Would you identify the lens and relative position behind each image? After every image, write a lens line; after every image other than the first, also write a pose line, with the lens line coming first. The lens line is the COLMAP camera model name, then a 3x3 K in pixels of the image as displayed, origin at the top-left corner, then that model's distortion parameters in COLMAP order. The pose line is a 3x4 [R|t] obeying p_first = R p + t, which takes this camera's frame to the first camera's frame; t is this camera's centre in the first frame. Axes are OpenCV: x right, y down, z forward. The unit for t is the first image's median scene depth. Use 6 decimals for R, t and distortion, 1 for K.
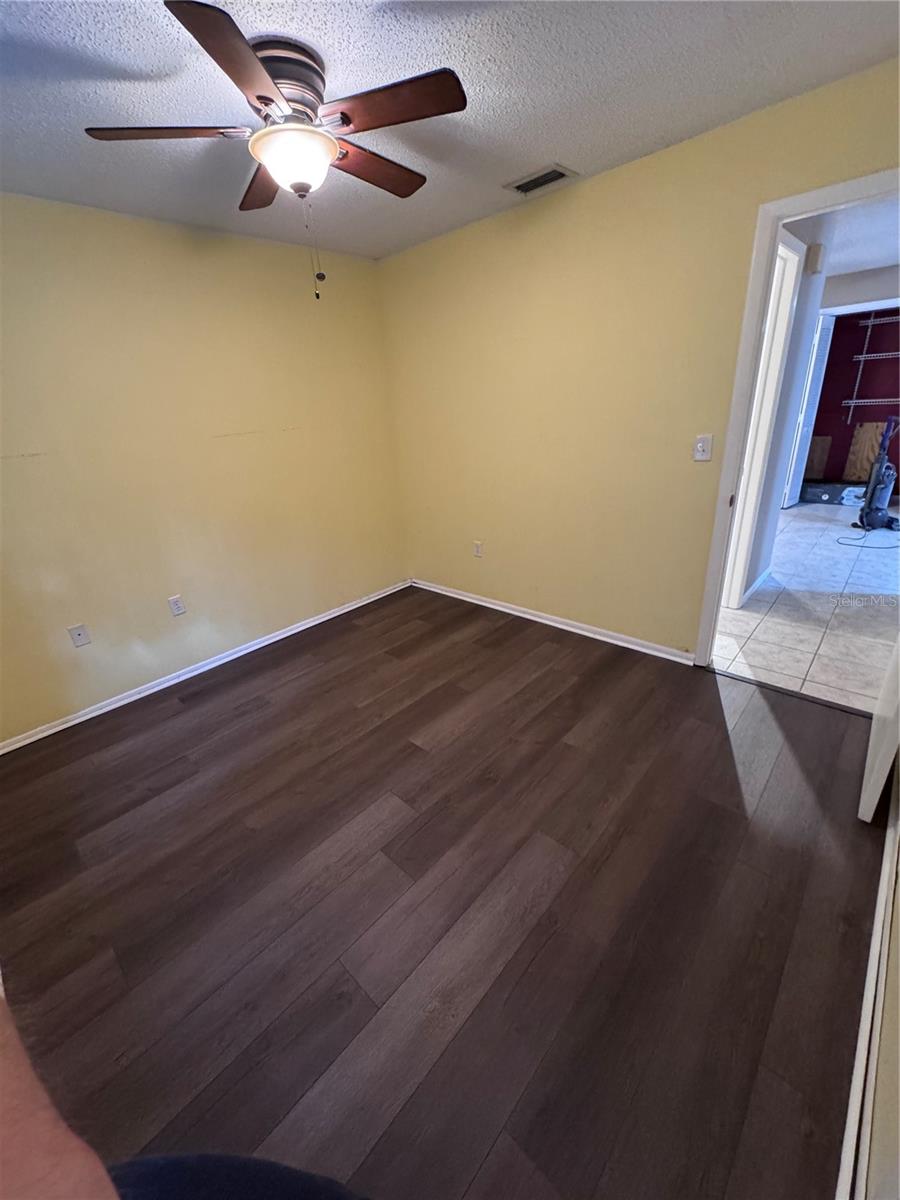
lens RADIAL K [[479.3, 0, 448.9], [0, 479.3, 600.2], [0, 0, 1]] dist [-0.002804, 0.000542]
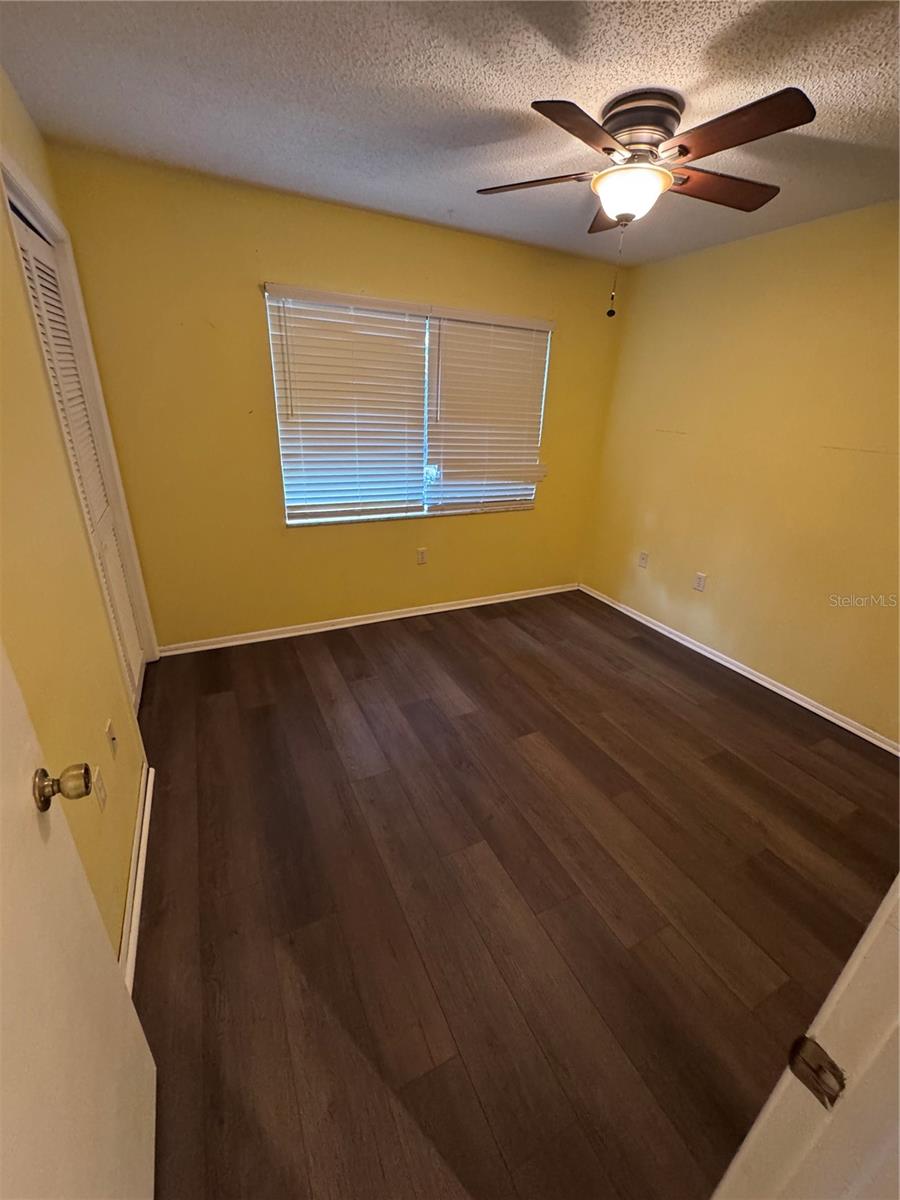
lens RADIAL K [[479.3, 0, 449.3], [0, 479.3, 600.0], [0, 0, 1]] dist [-0.002804, 0.000542]
pose [[-0.353910, 0.410322, -0.840466, 0.739811], [-0.380654, 0.757640, 0.530174, -0.405115], [0.854313, 0.507561, -0.111946, 0.801223]]
